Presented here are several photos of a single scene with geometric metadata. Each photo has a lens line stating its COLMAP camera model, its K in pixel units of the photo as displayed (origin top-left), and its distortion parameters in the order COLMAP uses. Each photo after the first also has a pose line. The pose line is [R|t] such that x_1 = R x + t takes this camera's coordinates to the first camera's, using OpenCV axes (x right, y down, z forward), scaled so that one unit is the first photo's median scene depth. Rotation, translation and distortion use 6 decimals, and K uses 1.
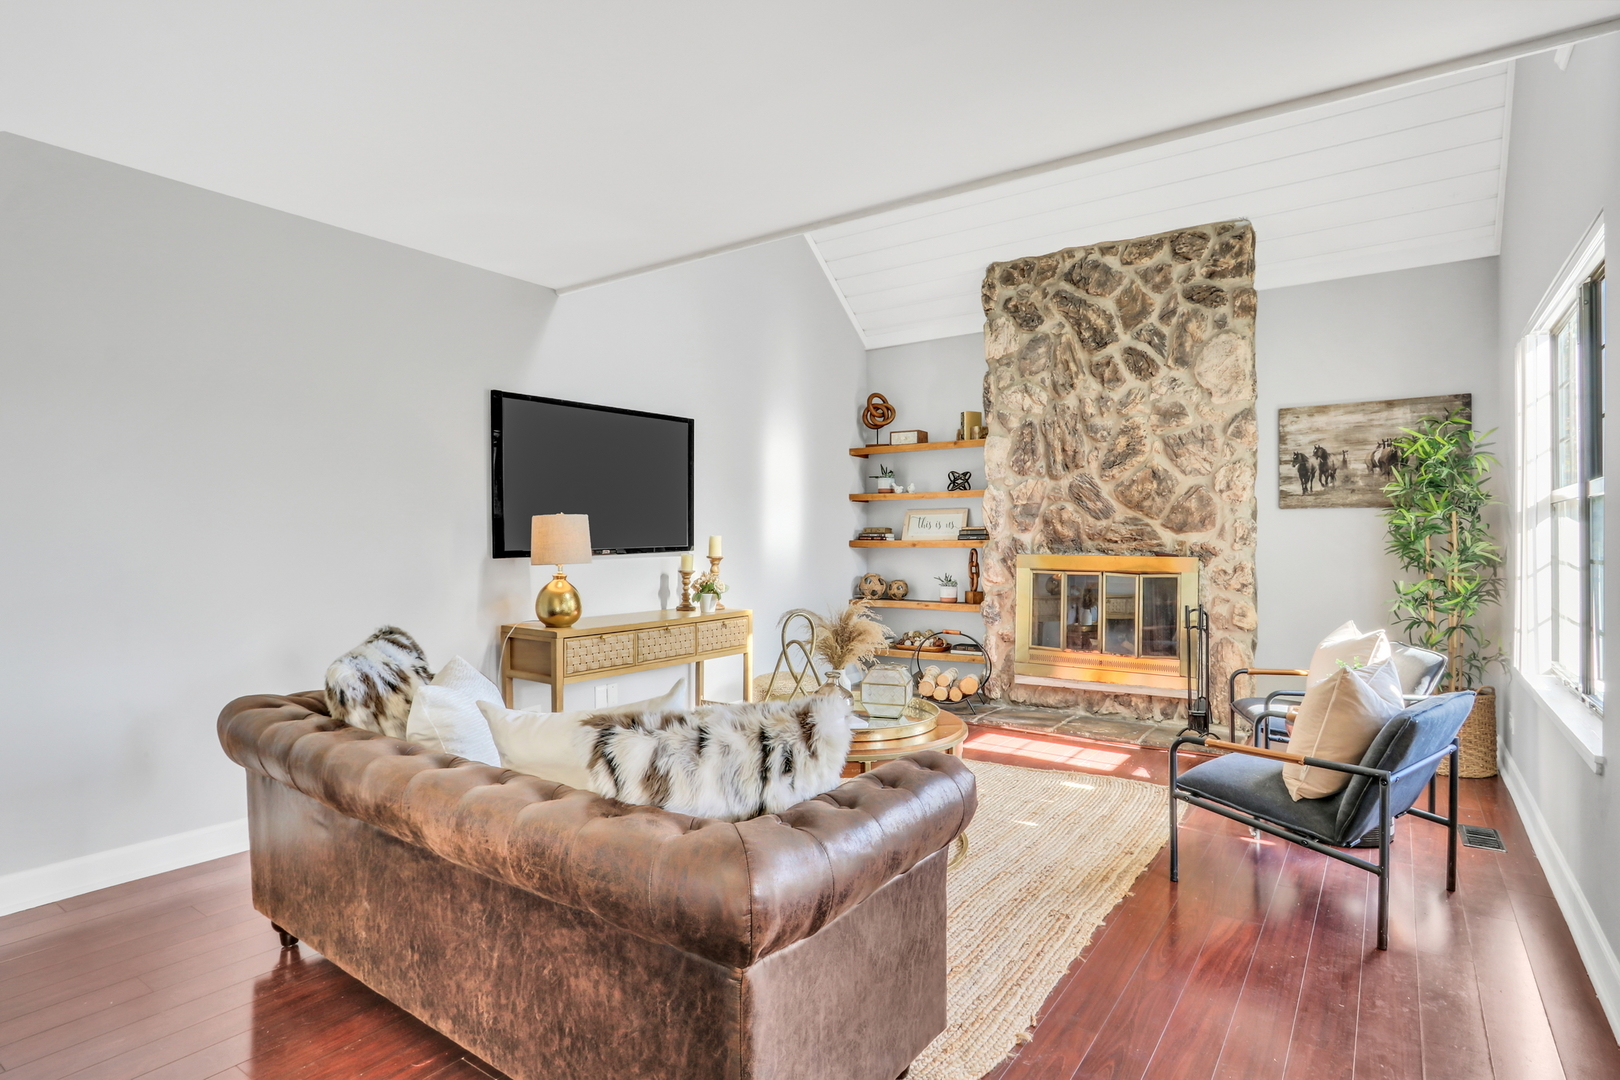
lens RADIAL K [[861.8, 0, 811.3], [0, 861.8, 529.6], [0, 0, 1]] dist [-0.008379, 0.001994]
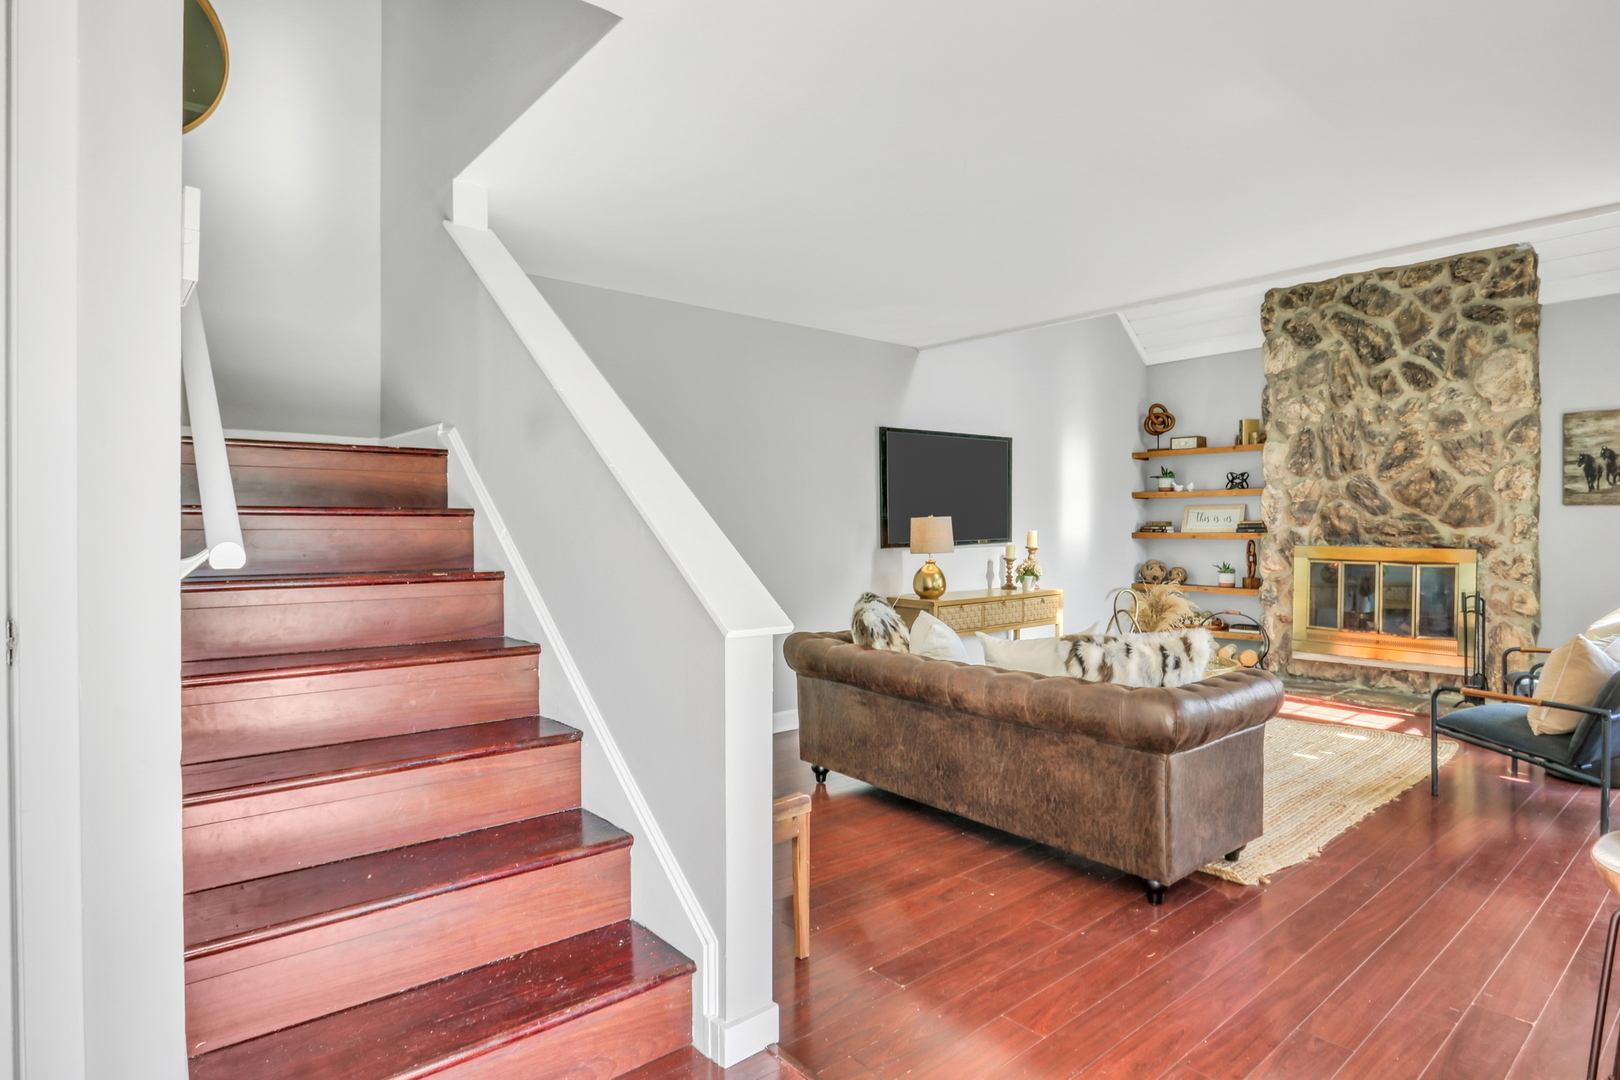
lens RADIAL K [[861.8, 0, 811.3], [0, 861.8, 529.6], [0, 0, 1]] dist [-0.008379, 0.001994]
pose [[0.965021, -0.001059, -0.262171, -0.090129], [0.005382, 0.999861, 0.015774, -0.015700], [0.262118, -0.016634, 0.964892, -0.296465]]
